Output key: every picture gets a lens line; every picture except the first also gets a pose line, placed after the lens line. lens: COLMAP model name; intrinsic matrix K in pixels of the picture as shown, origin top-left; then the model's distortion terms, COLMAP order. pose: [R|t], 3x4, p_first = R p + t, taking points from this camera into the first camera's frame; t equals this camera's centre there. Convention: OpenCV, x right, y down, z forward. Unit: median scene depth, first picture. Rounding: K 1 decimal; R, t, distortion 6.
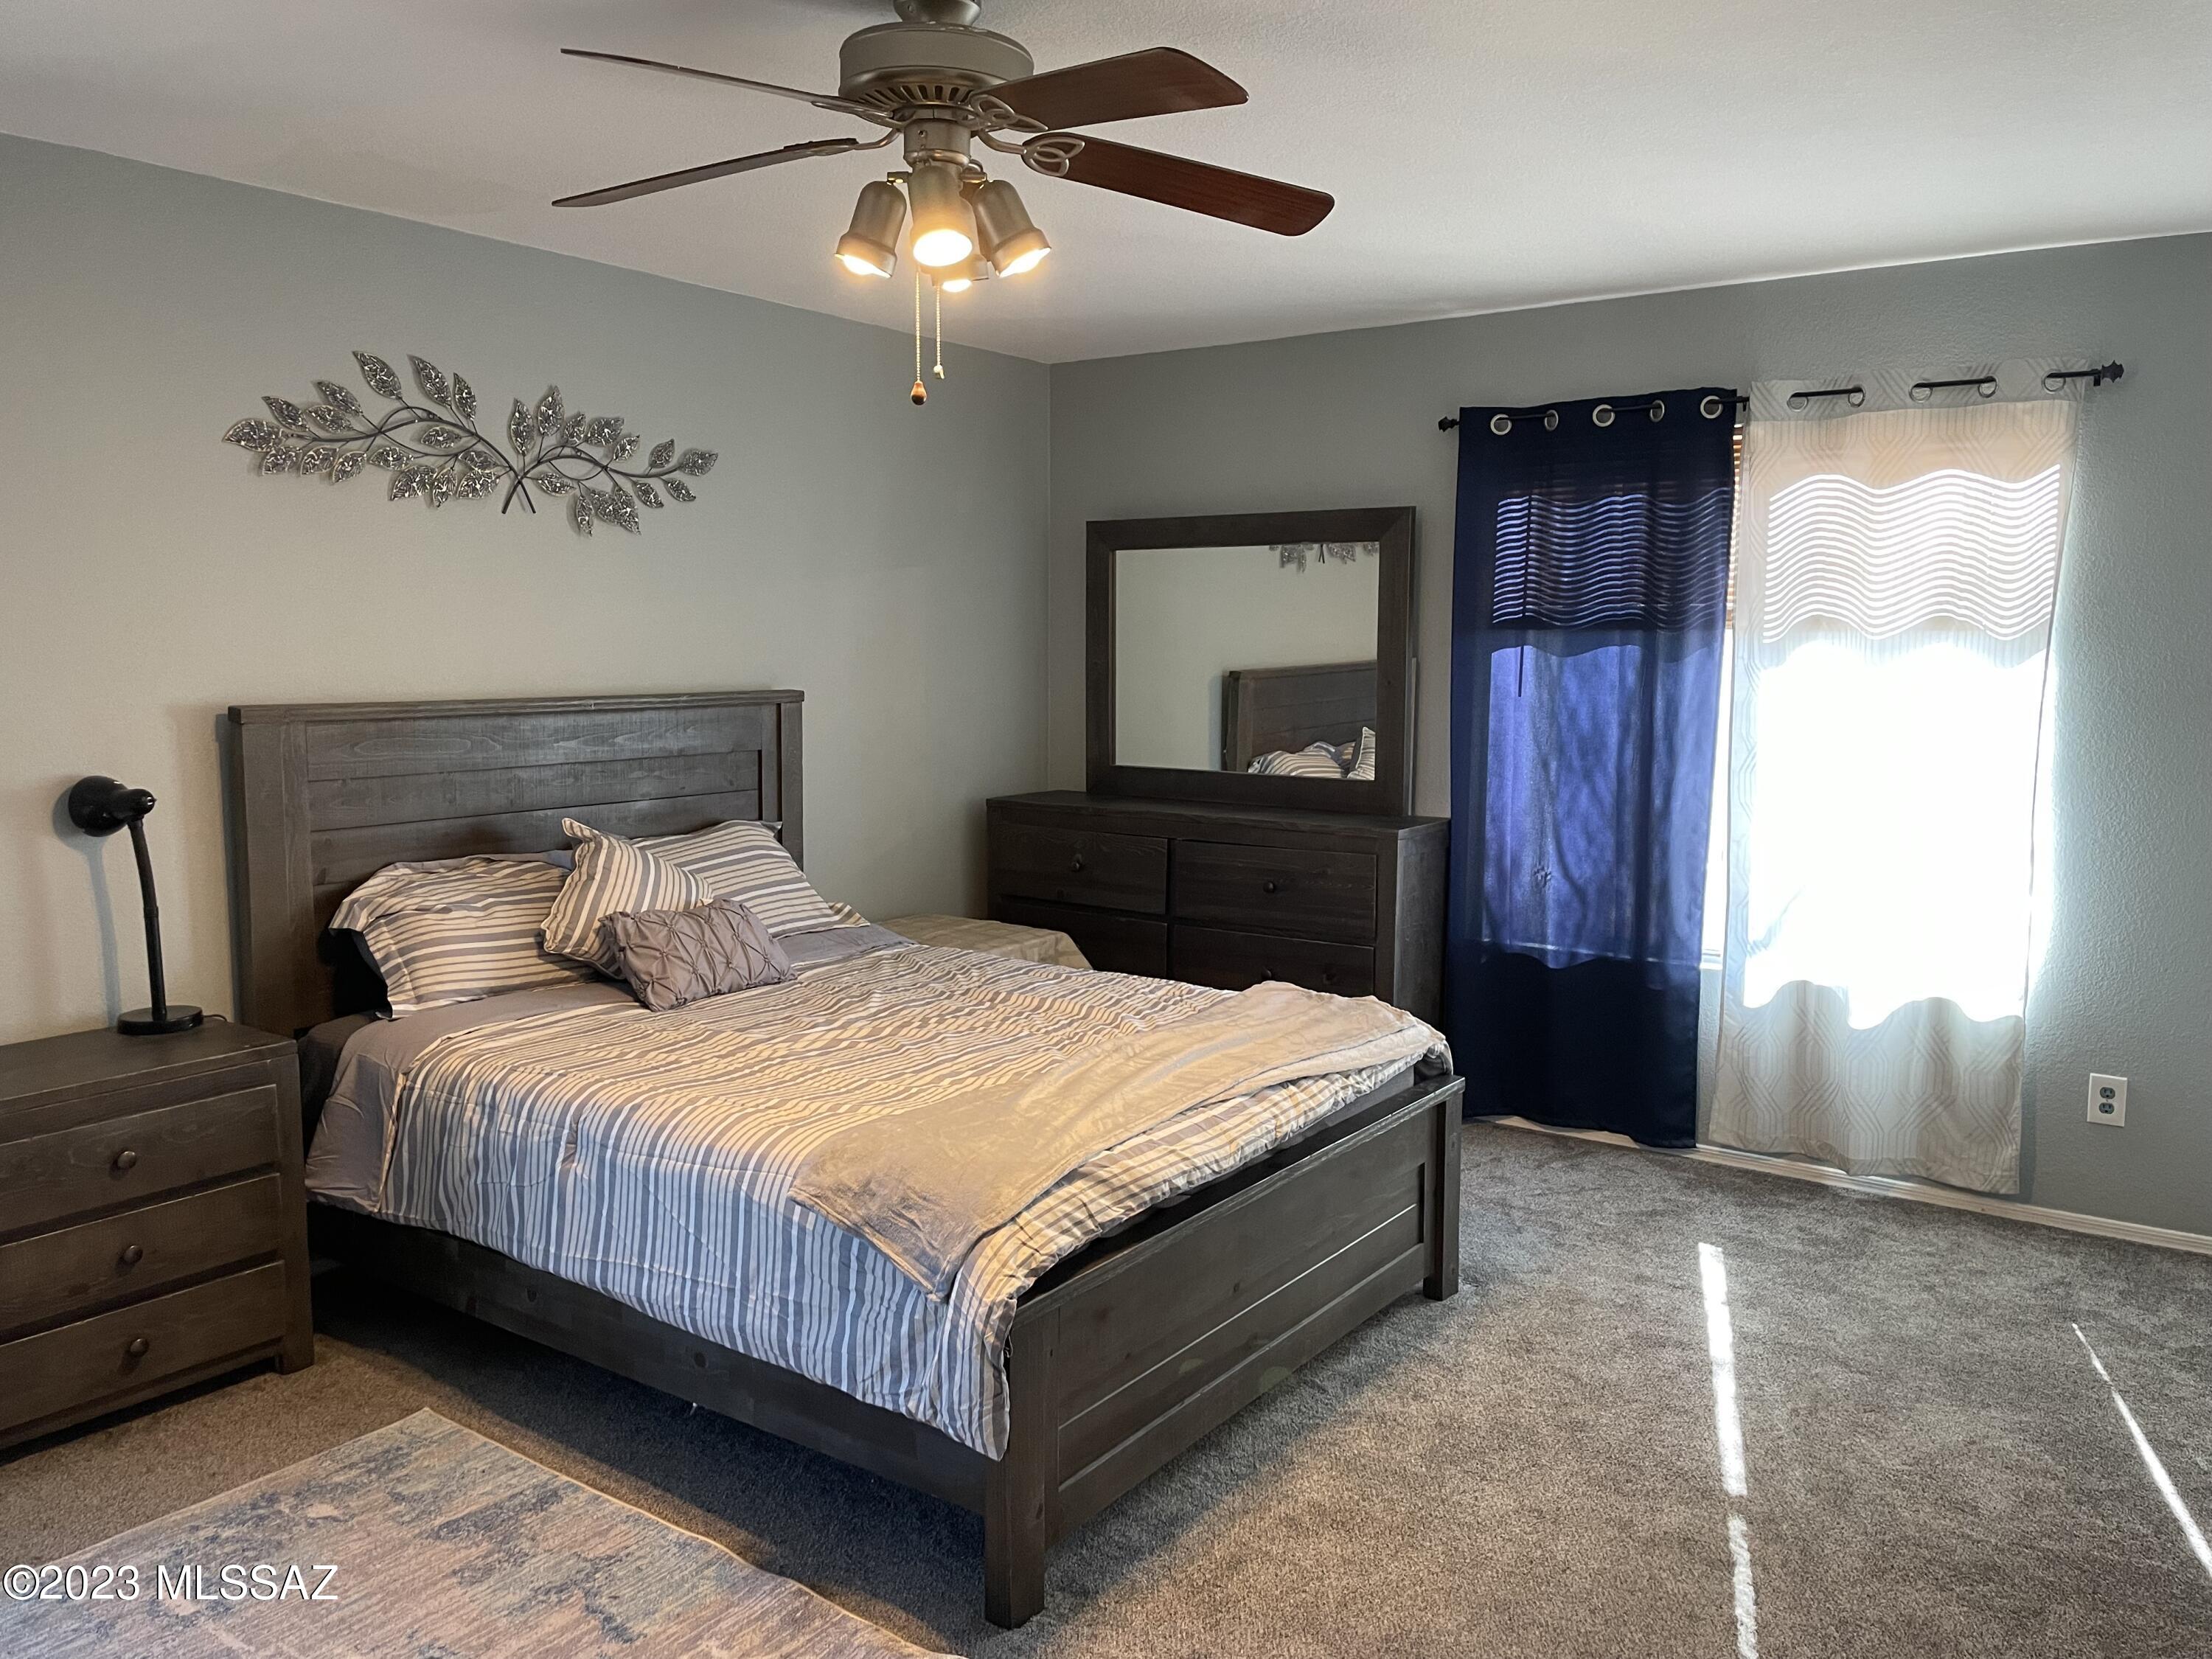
lens RADIAL K [[1661.1, 0, 1114.9], [0, 1661.1, 823.7], [0, 0, 1]] dist [0.087248, -0.109805]
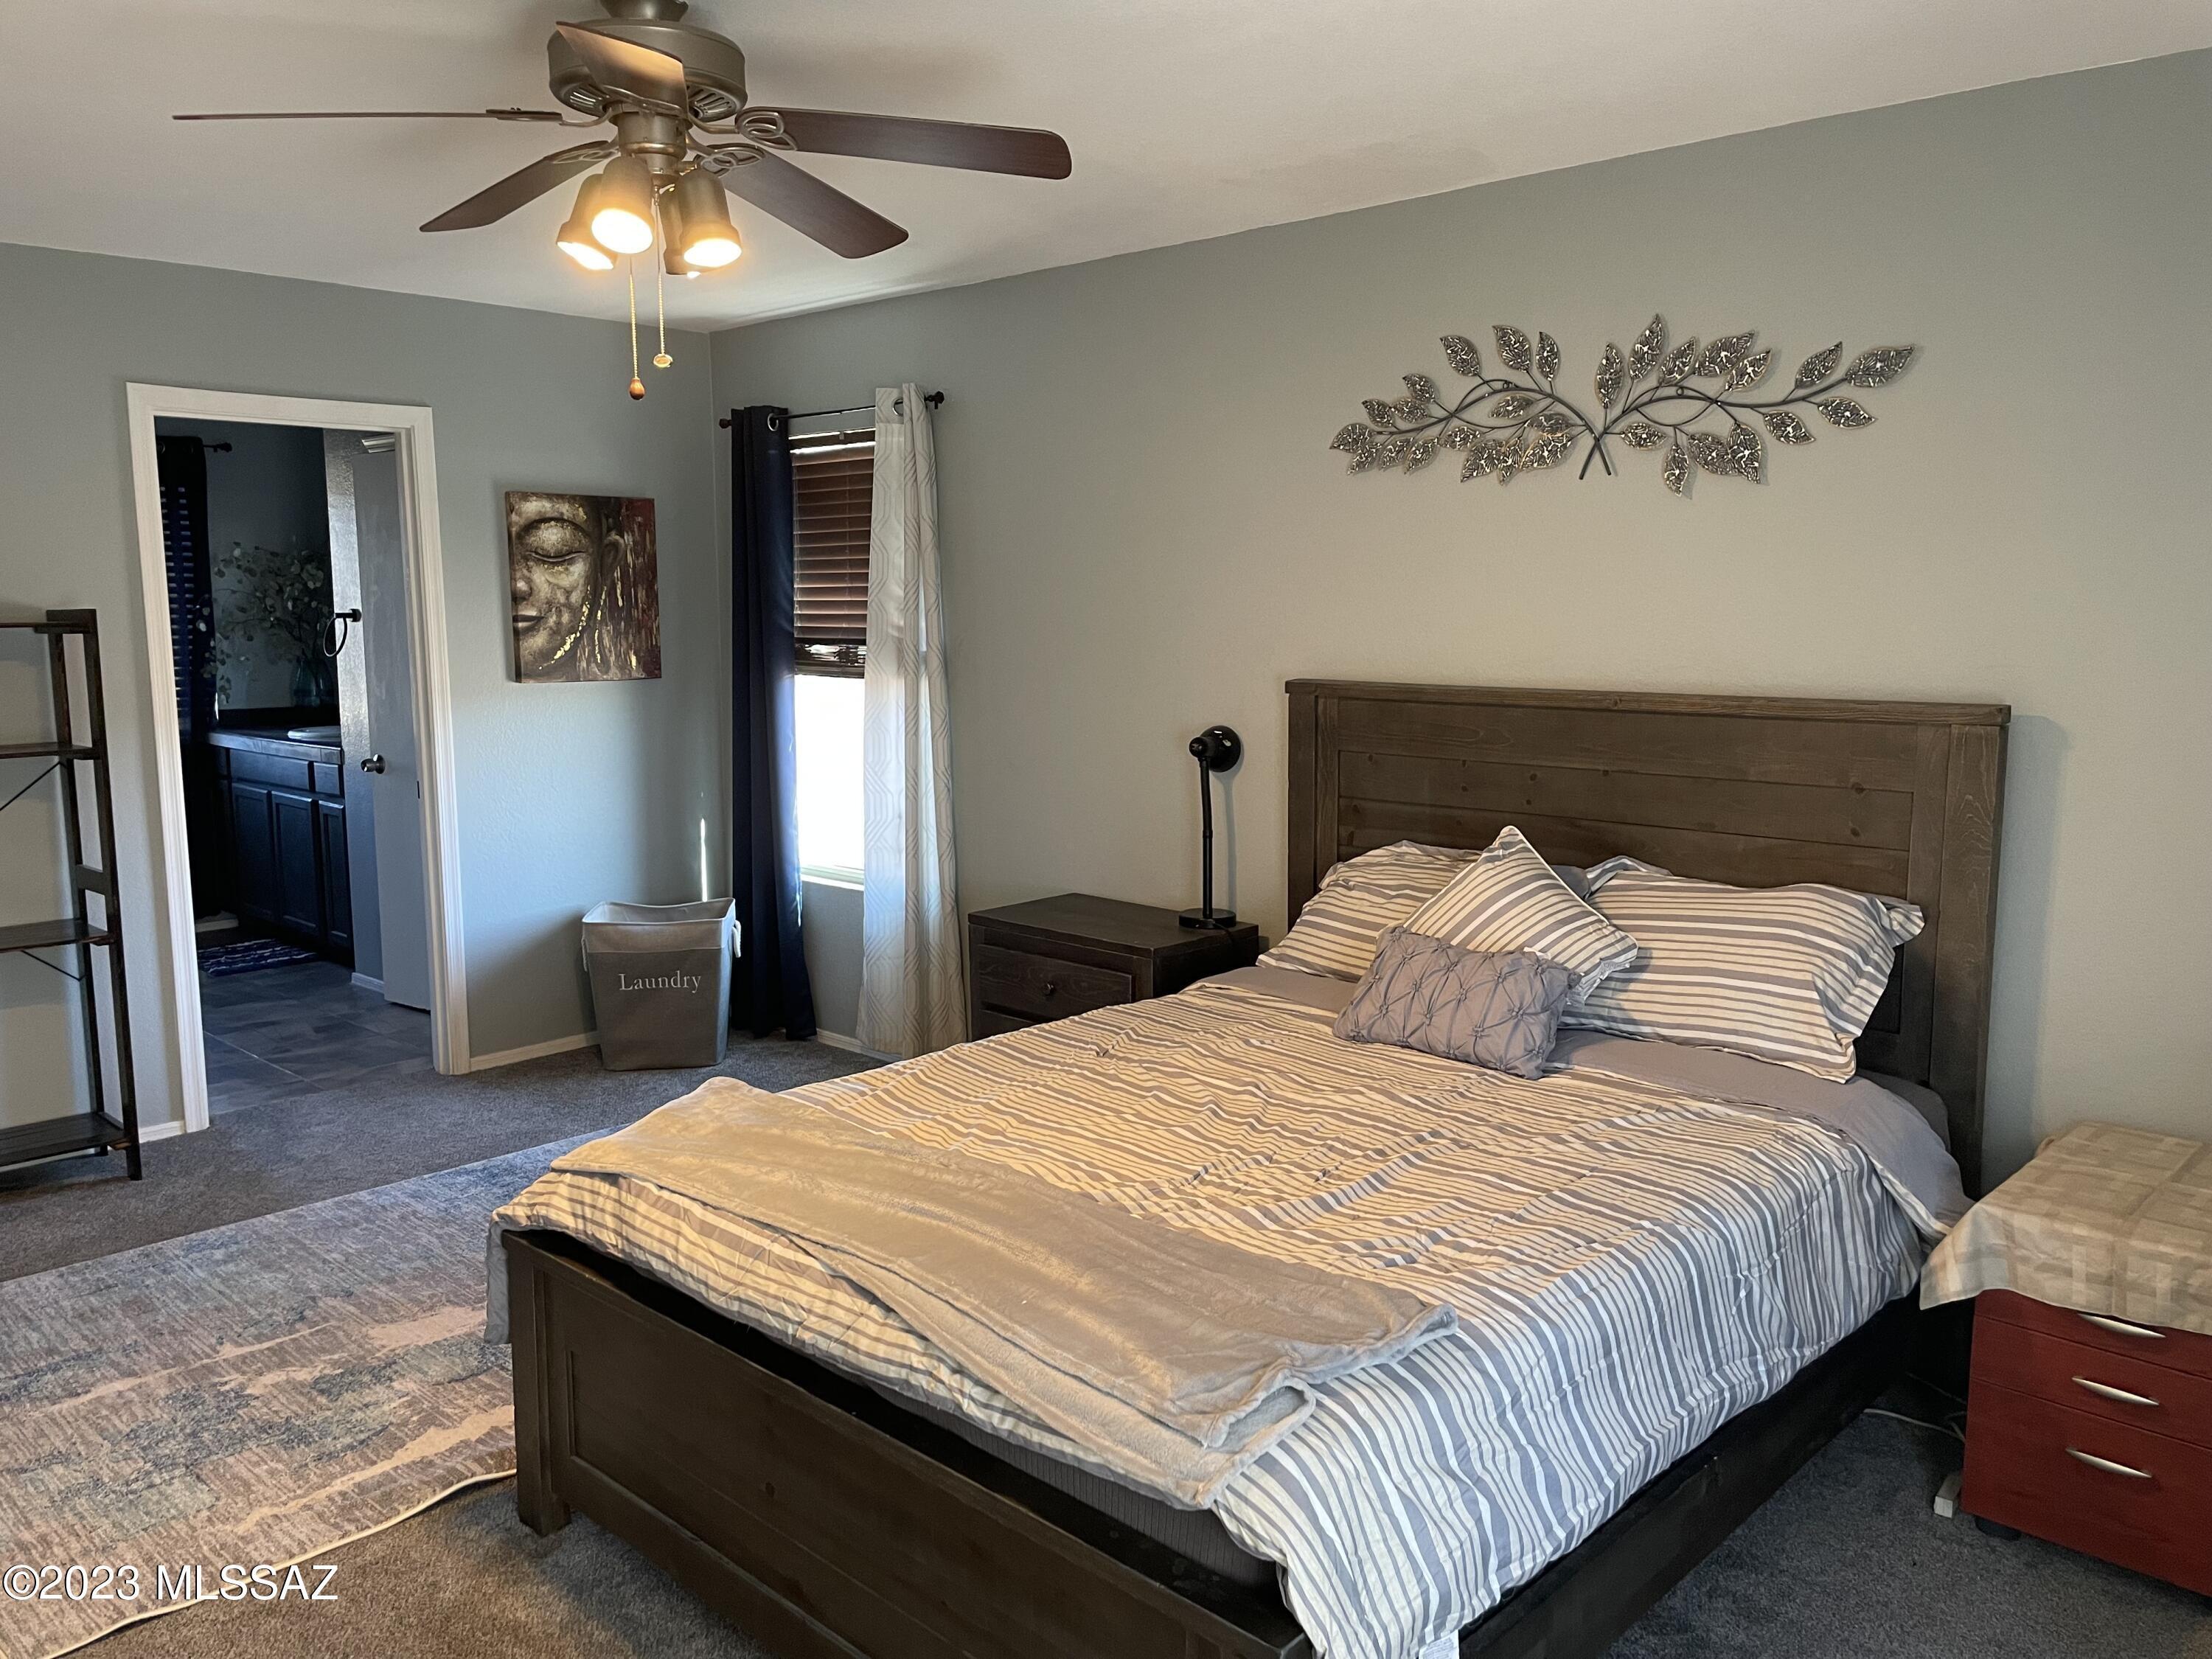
lens RADIAL K [[1661.1, 0, 1104.0], [0, 1661.1, 836.5], [0, 0, 1]] dist [0.087248, -0.109805]
pose [[-0.143208, 0.139844, -0.979763, 0.569851], [-0.109279, 0.981679, 0.156091, -0.112531], [0.983641, 0.129421, -0.125303, 0.902977]]
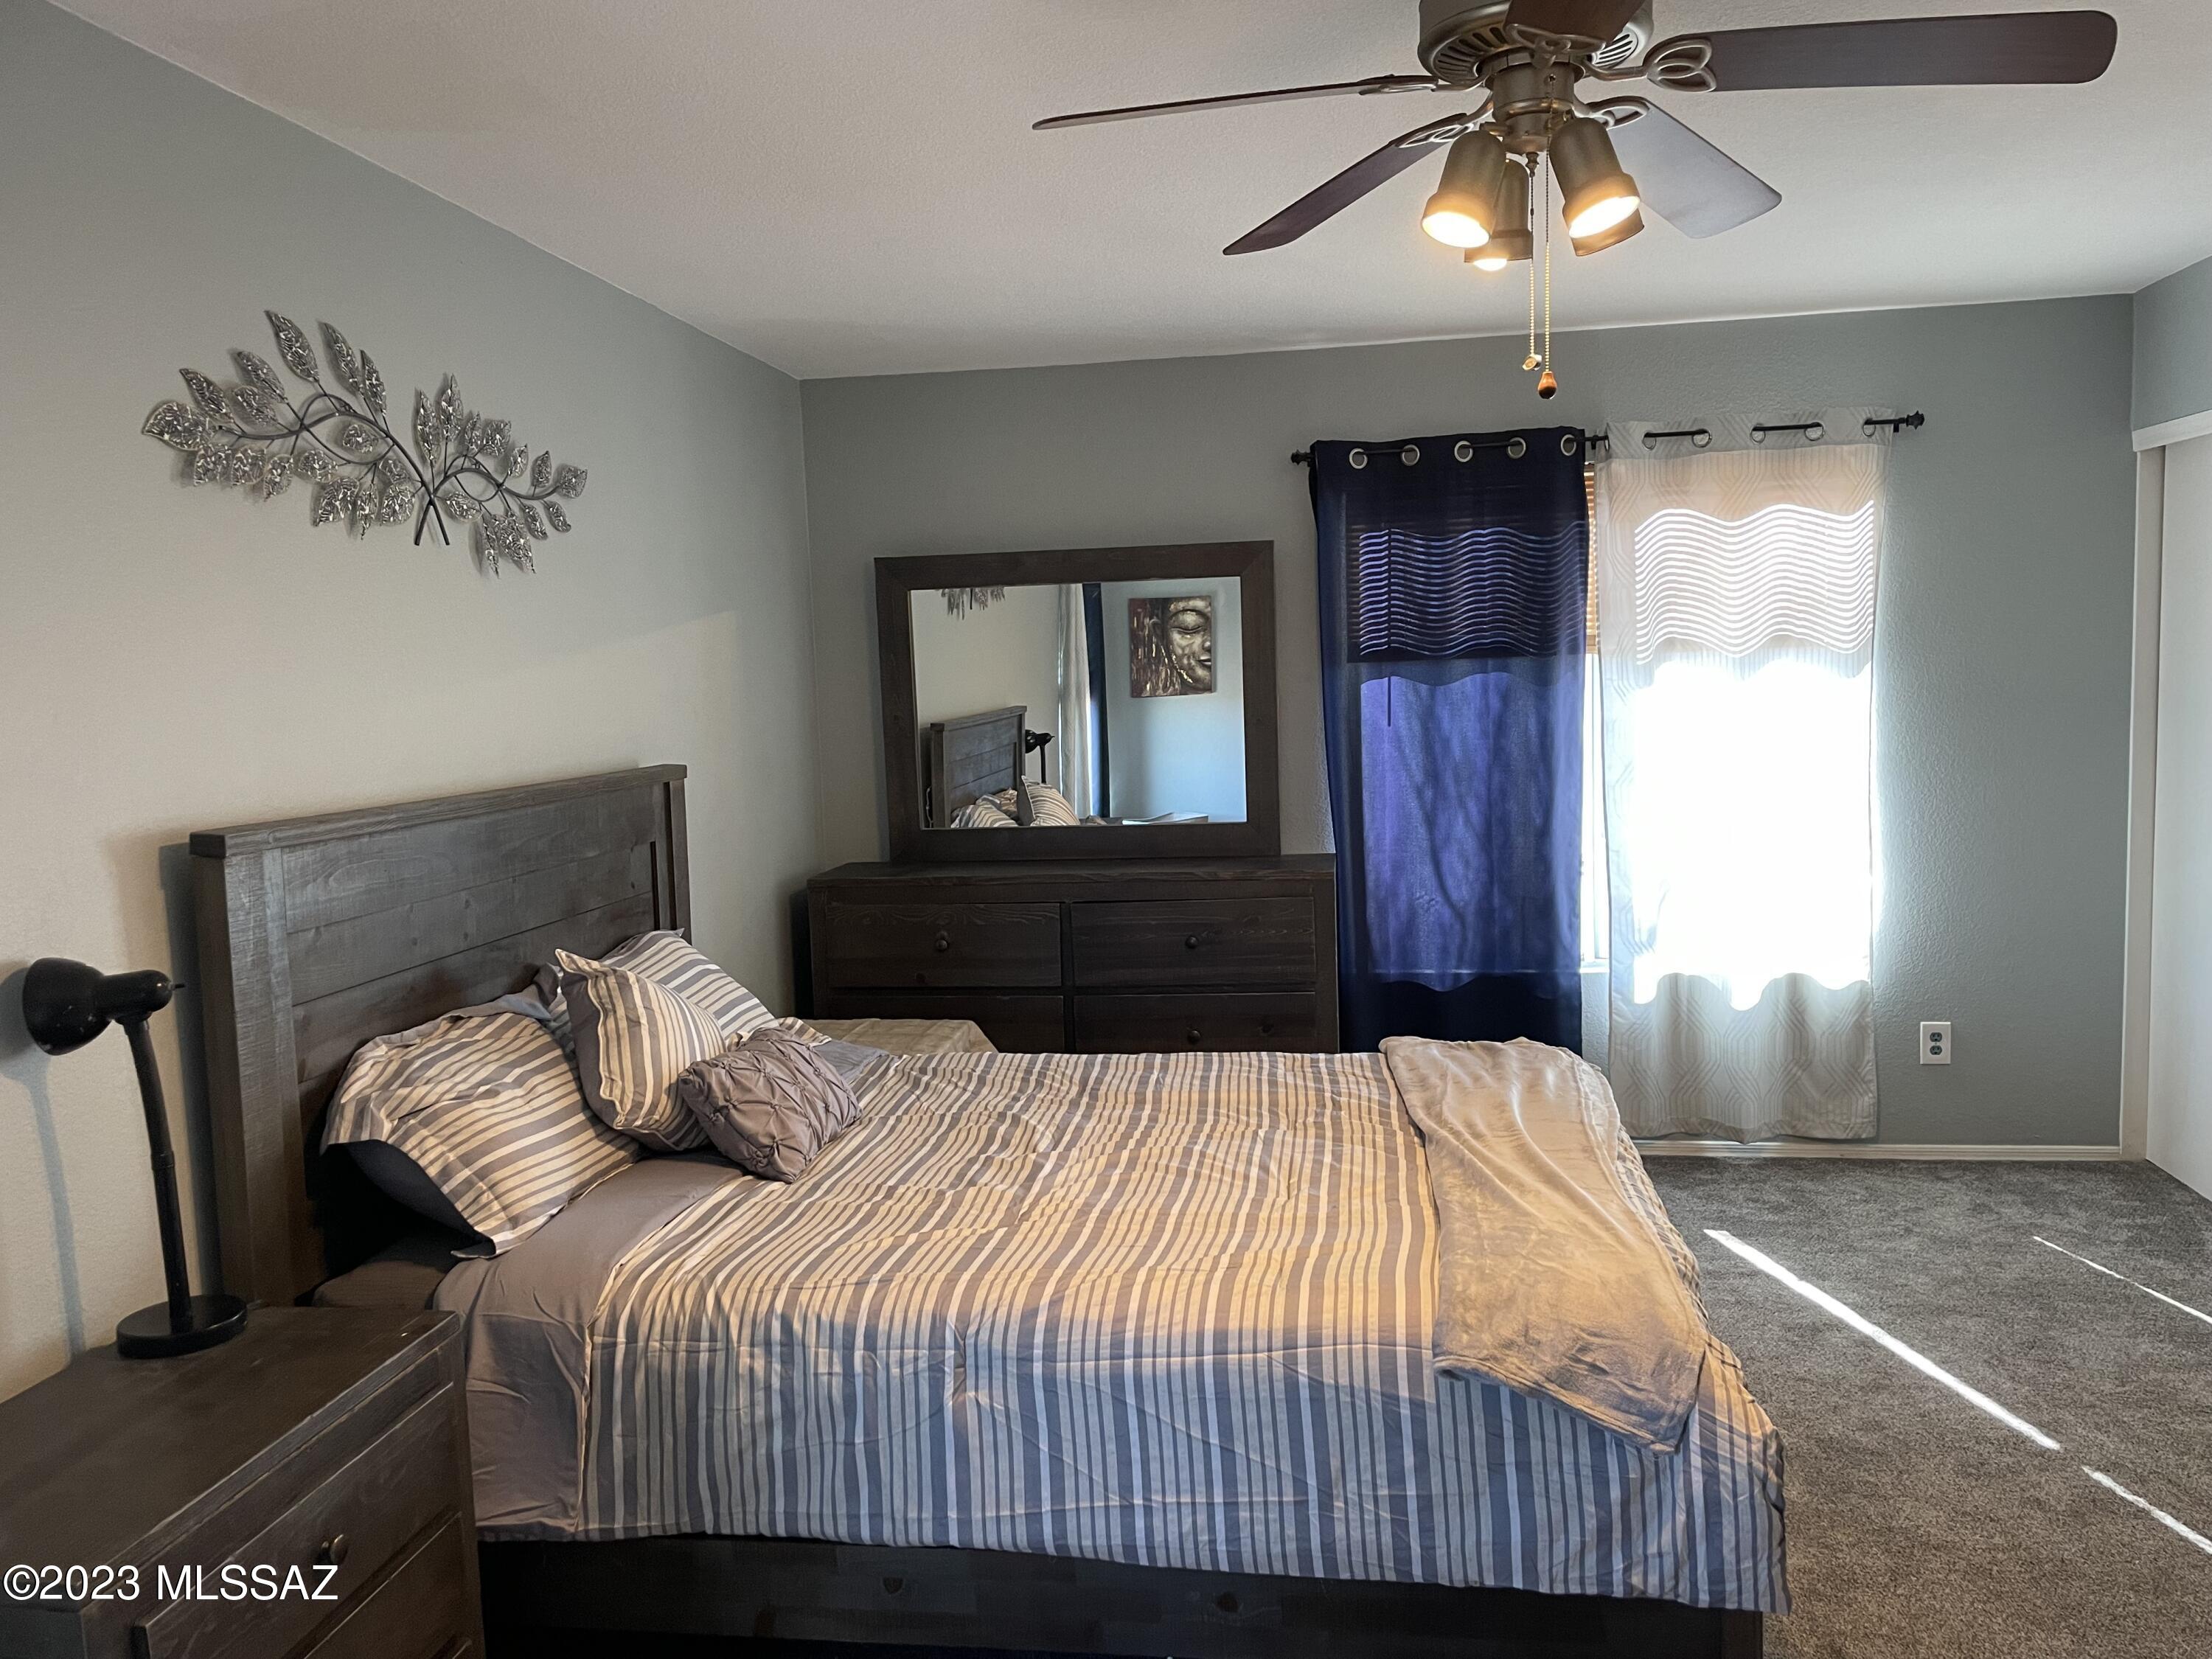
lens RADIAL K [[1661.1, 0, 1120.7], [0, 1661.1, 838.8], [0, 0, 1]] dist [0.087248, -0.109805]
pose [[0.888010, -0.081920, 0.452469, -0.440769], [0.090979, 0.995851, 0.001745, -0.031099], [-0.450735, 0.039616, 0.891779, 0.216506]]
